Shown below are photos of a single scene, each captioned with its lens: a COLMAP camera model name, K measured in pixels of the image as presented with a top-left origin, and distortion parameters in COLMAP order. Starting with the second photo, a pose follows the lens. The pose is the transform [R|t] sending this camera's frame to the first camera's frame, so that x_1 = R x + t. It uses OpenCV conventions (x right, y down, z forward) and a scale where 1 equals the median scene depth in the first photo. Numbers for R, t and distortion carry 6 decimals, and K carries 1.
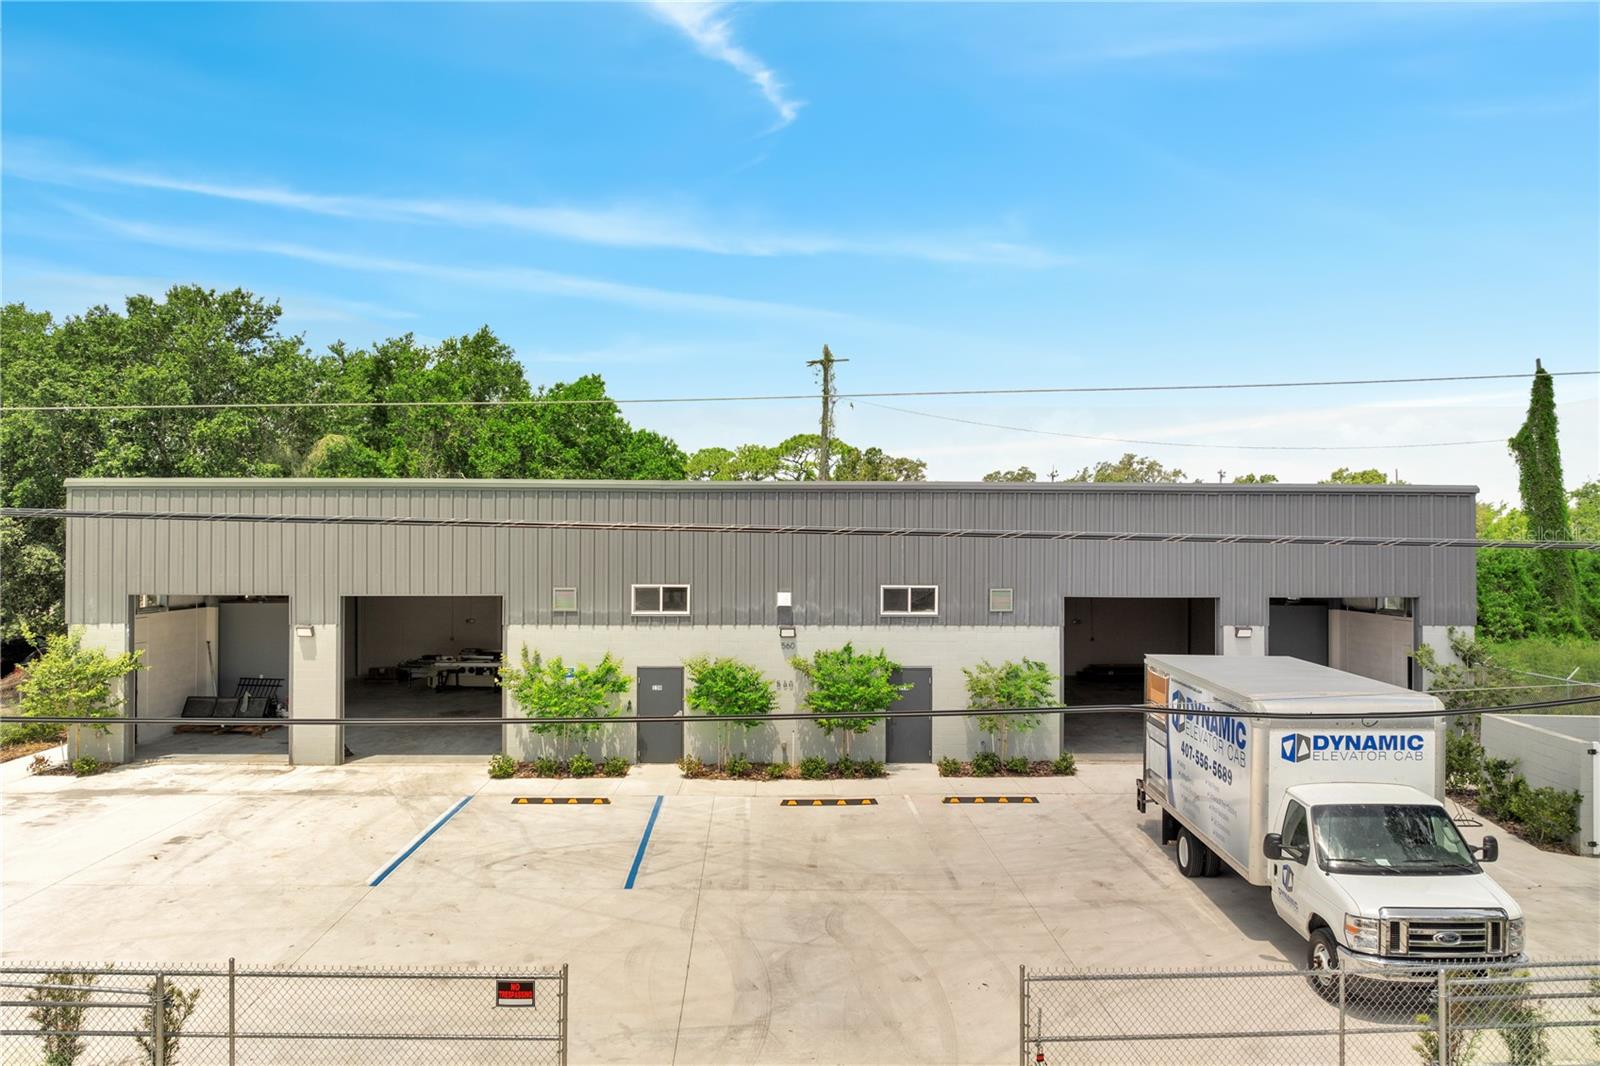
lens RADIAL K [[1128.5, 0, 799.4], [0, 1128.5, 527.8], [0, 0, 1]] dist [-0.047170, 0.028144]
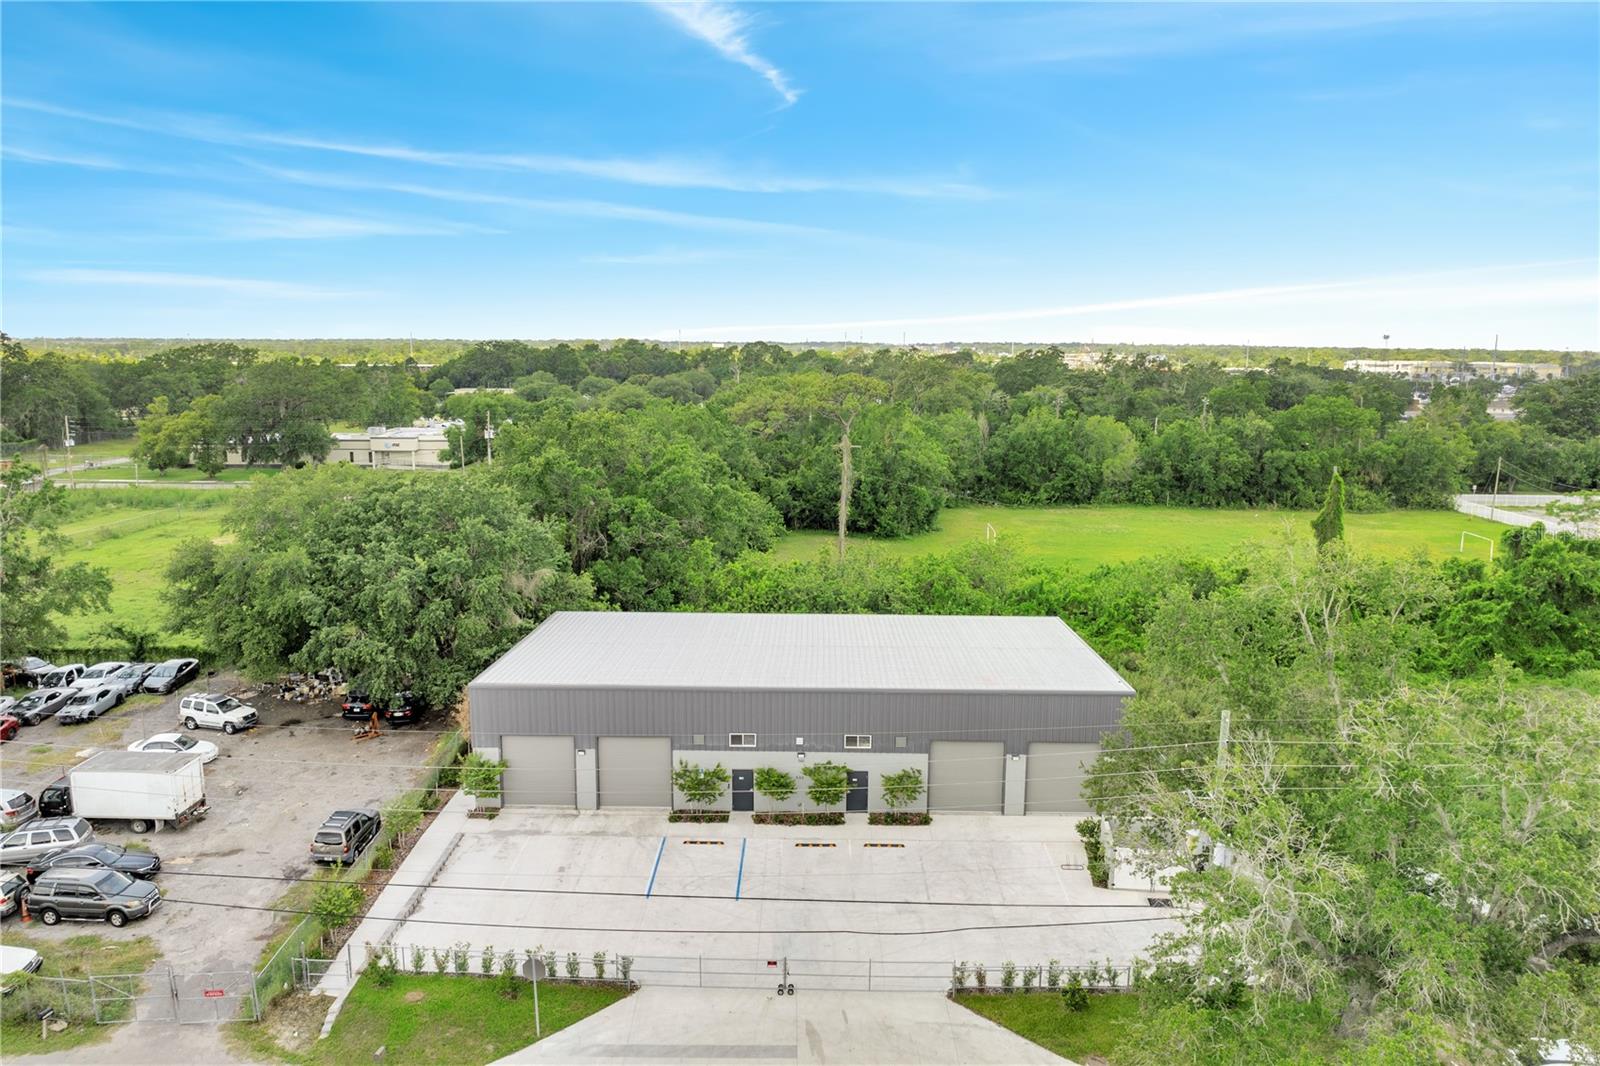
lens RADIAL K [[1134.7, 0, 800.2], [0, 1134.7, 527.9], [0, 0, 1]] dist [-0.035306, 0.000520]
pose [[0.999113, 0.010725, -0.040710, 0.072058], [-0.003999, 0.986812, 0.161820, -0.693611], [0.041909, -0.161513, 0.985980, -1.079888]]
